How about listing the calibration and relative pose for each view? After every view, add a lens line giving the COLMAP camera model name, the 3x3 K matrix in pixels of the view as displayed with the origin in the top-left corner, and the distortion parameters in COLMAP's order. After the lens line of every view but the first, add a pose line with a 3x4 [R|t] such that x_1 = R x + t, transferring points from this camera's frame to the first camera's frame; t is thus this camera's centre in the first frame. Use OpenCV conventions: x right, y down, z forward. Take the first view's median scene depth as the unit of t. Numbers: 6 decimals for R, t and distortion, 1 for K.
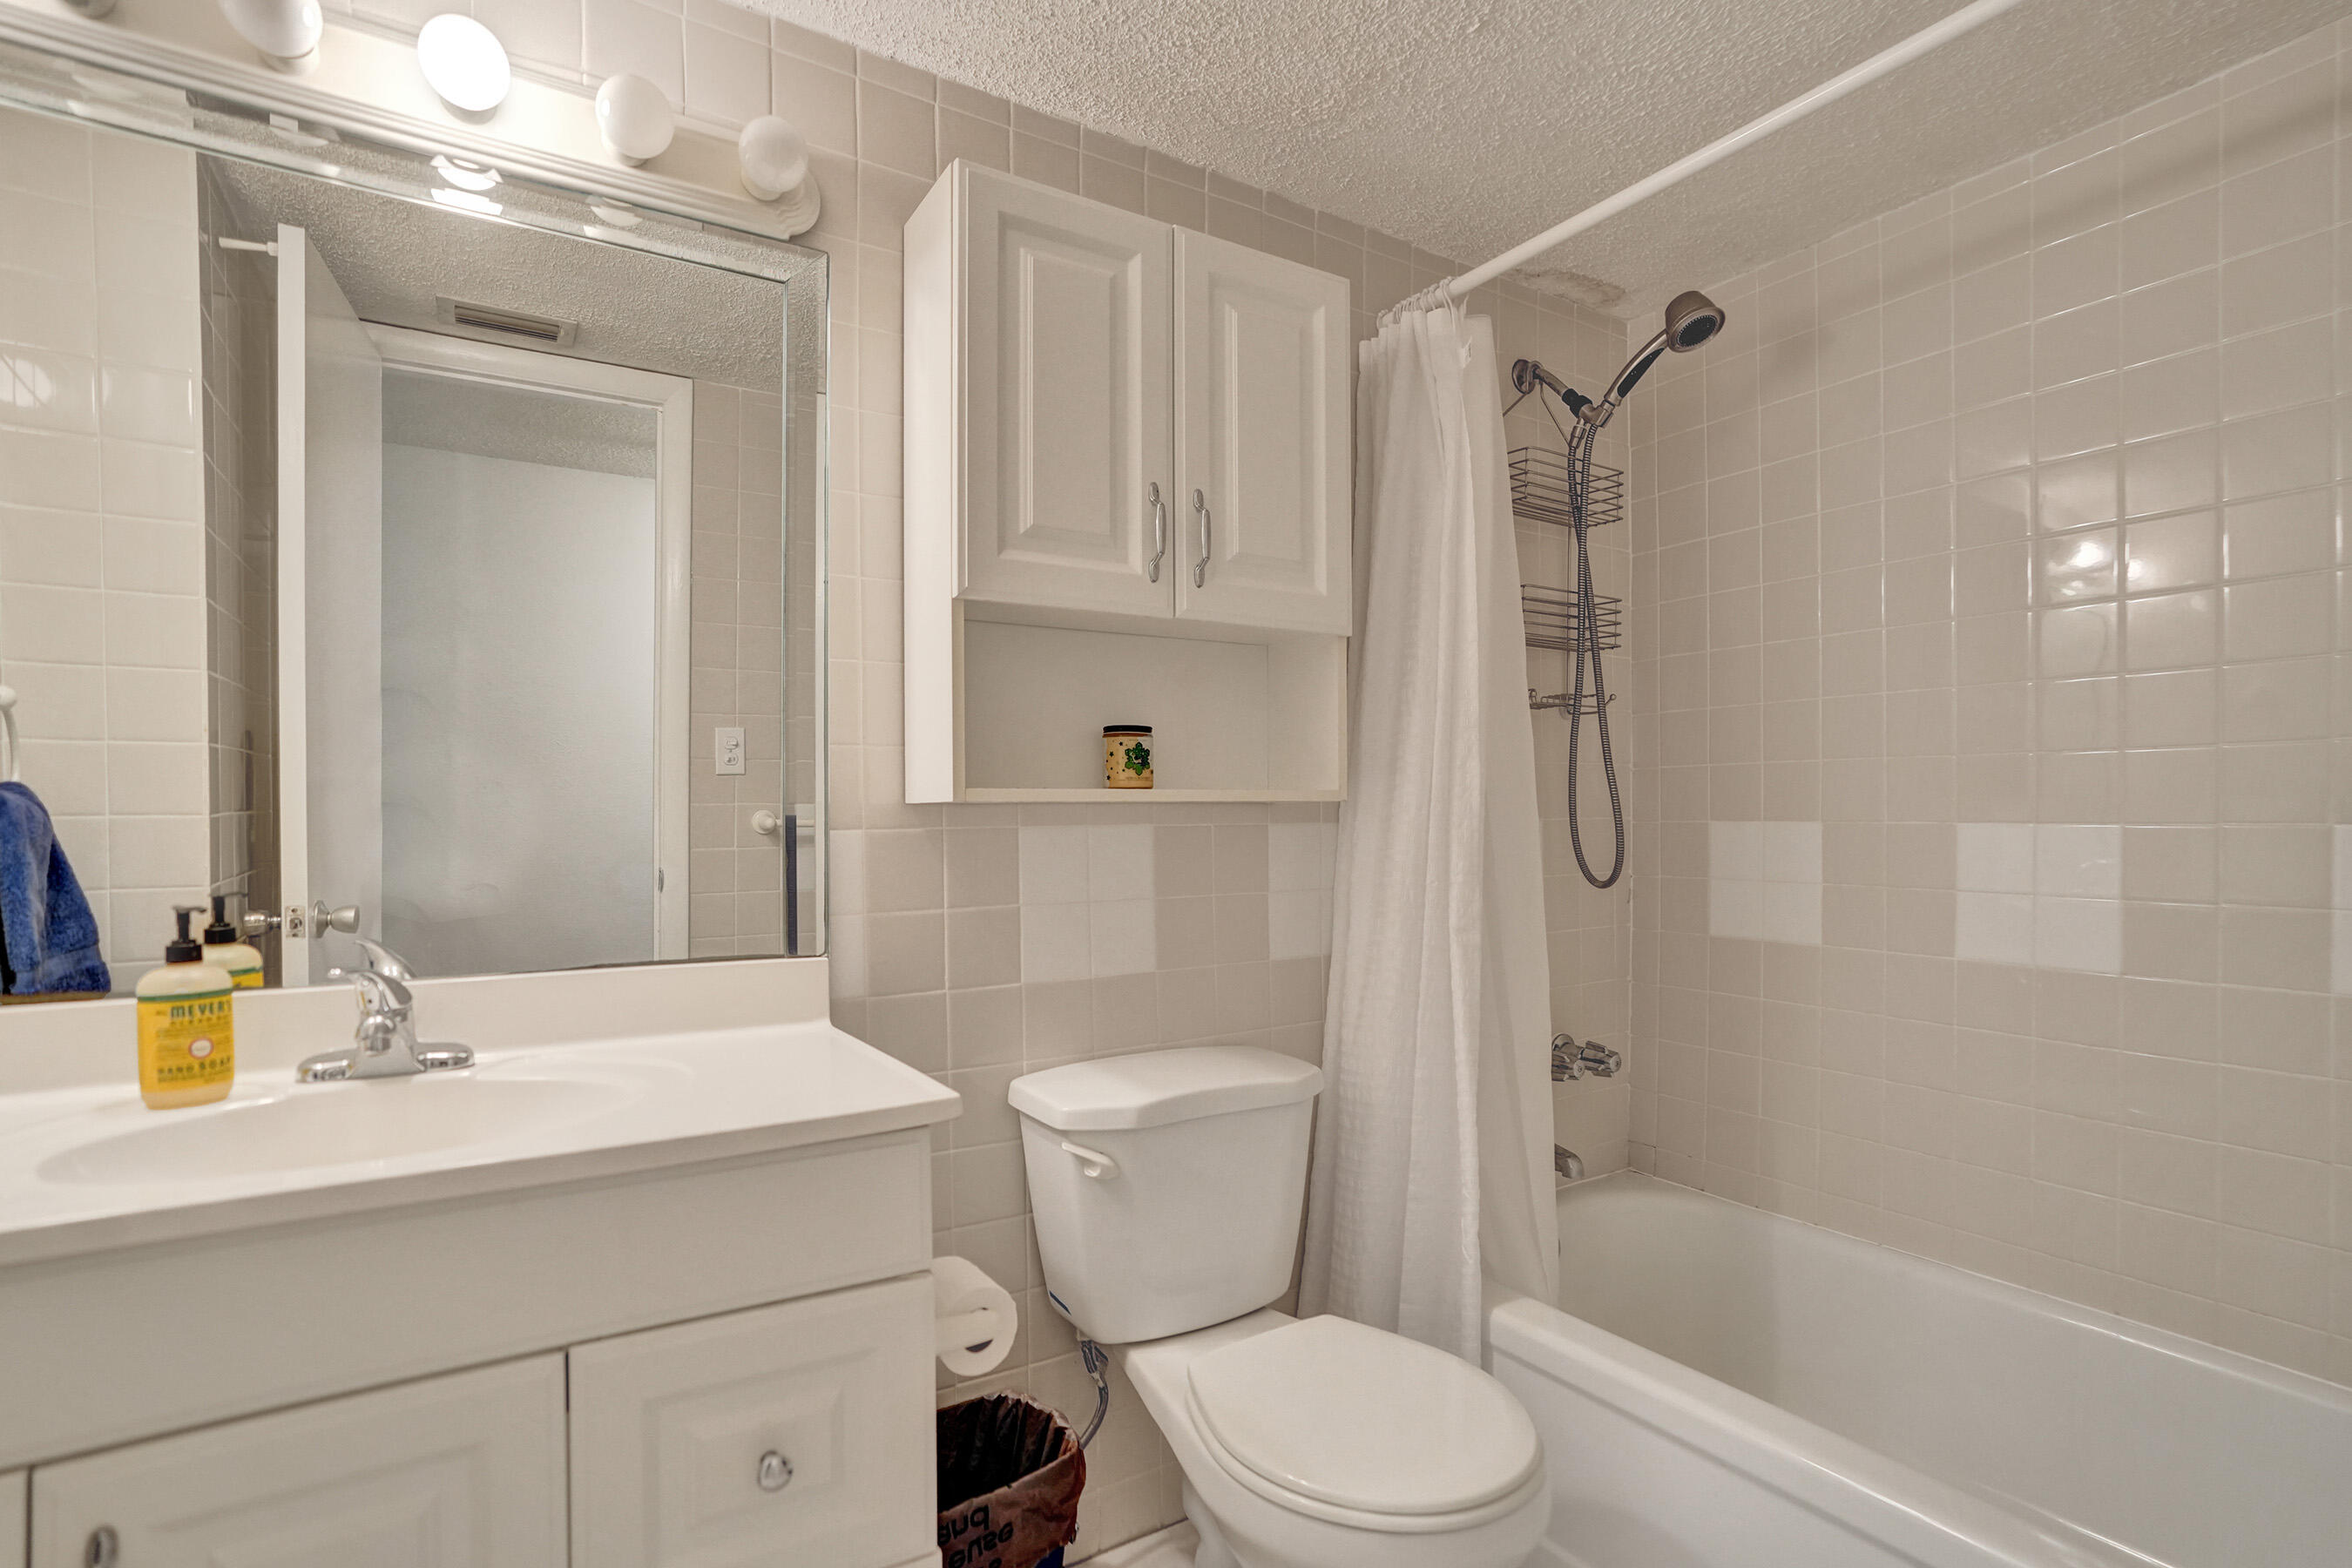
lens RADIAL K [[1098.1, 0, 1175.1], [0, 1098.1, 793.9], [0, 0, 1]] dist [-0.067121, 0.029537]
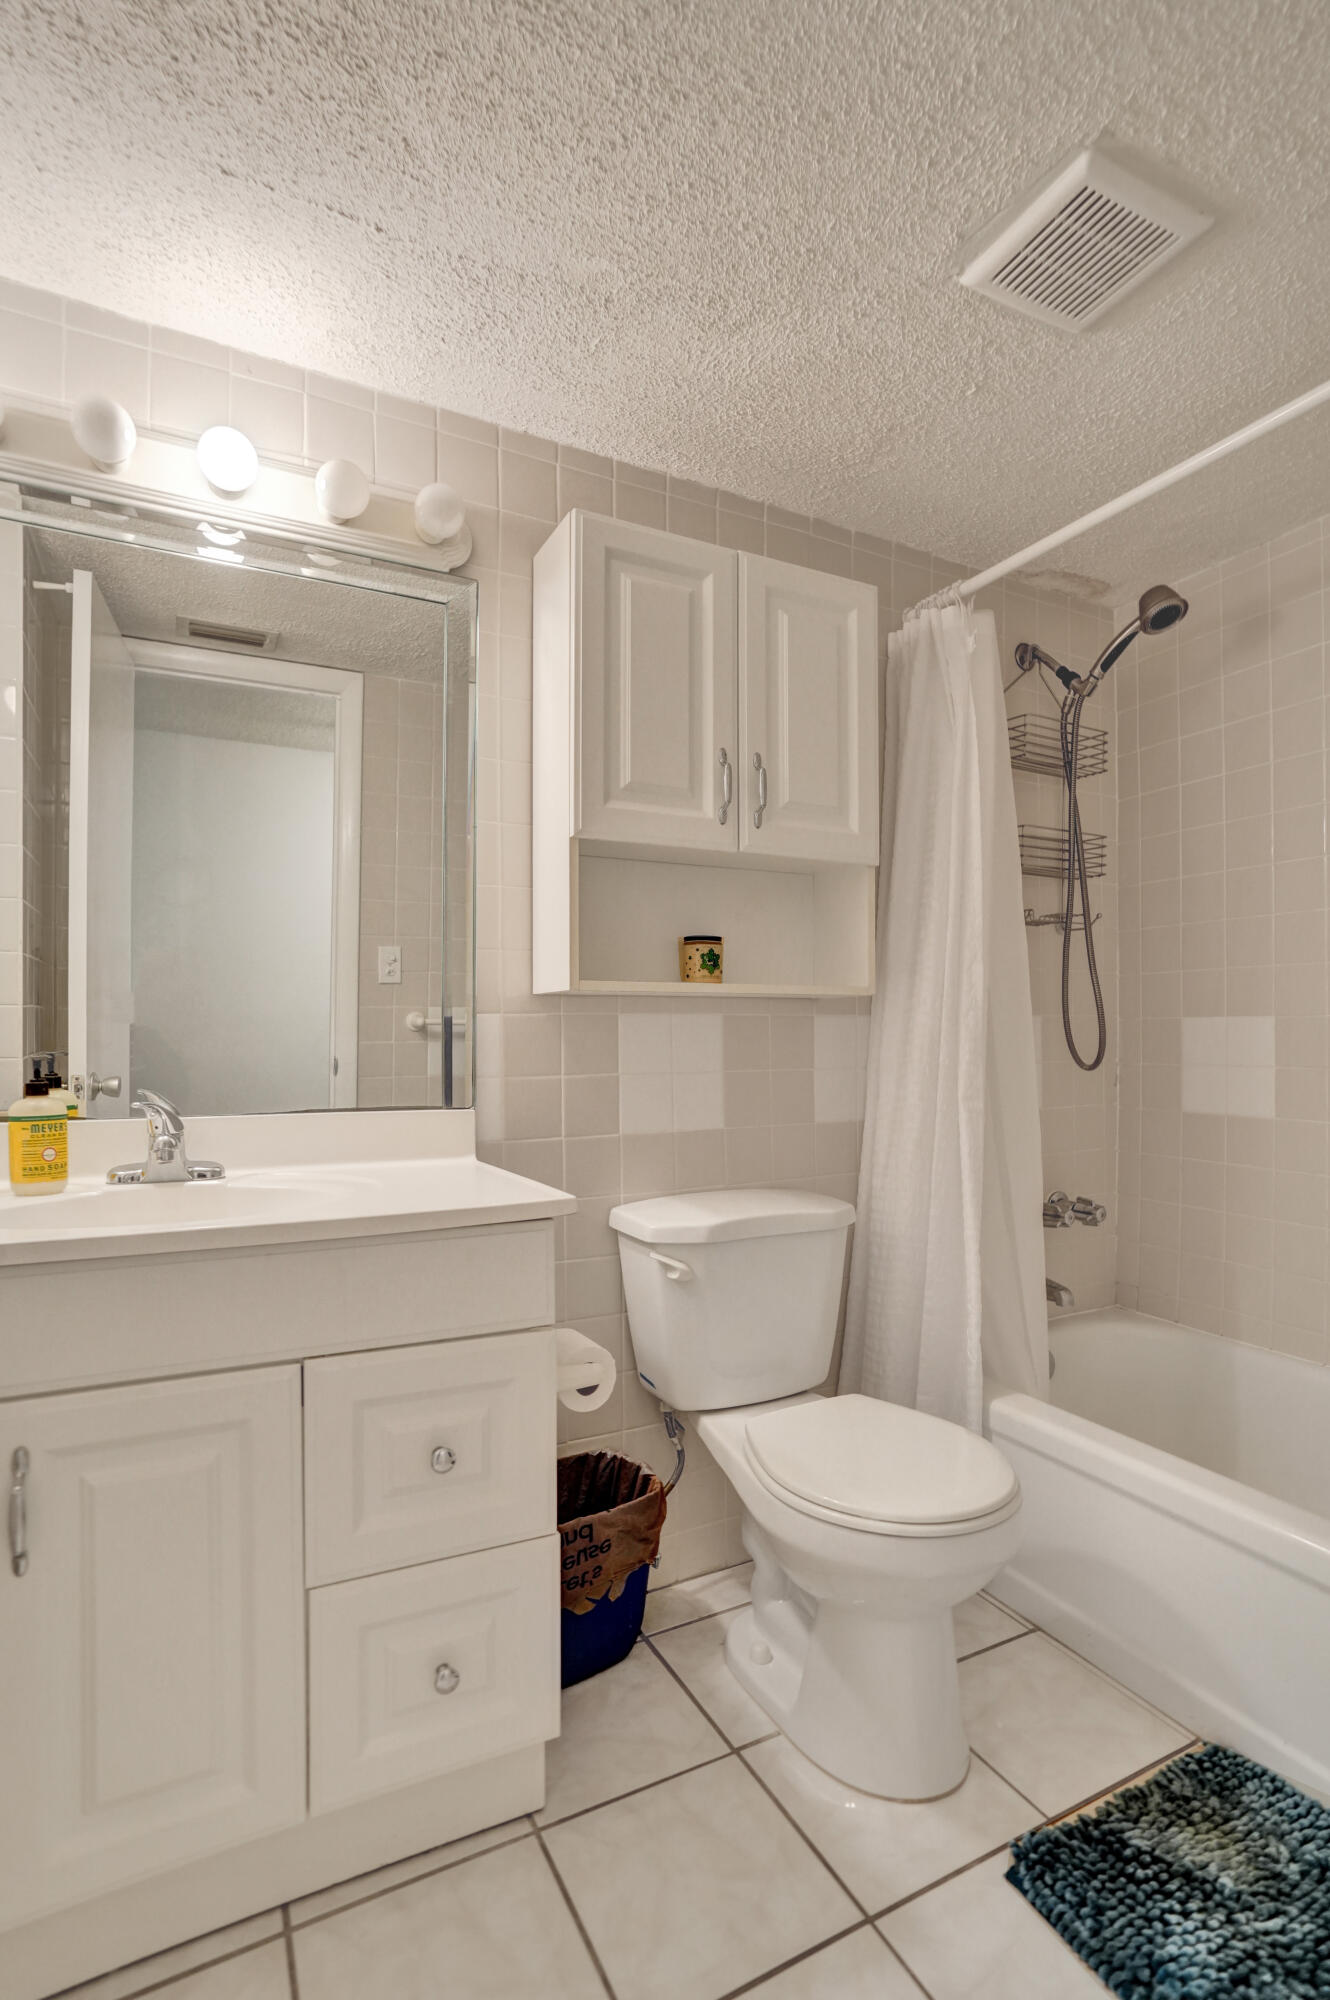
lens RADIAL K [[933.8, 0, 667.4], [0, 933.8, 994.9], [0, 0, 1]] dist [-0.067121, 0.029537]
pose [[0.996327, 0.002491, -0.085591, 0.009381], [-0.004025, 0.999834, -0.017765, 0.026861], [0.085533, 0.018044, 0.996172, -0.096687]]
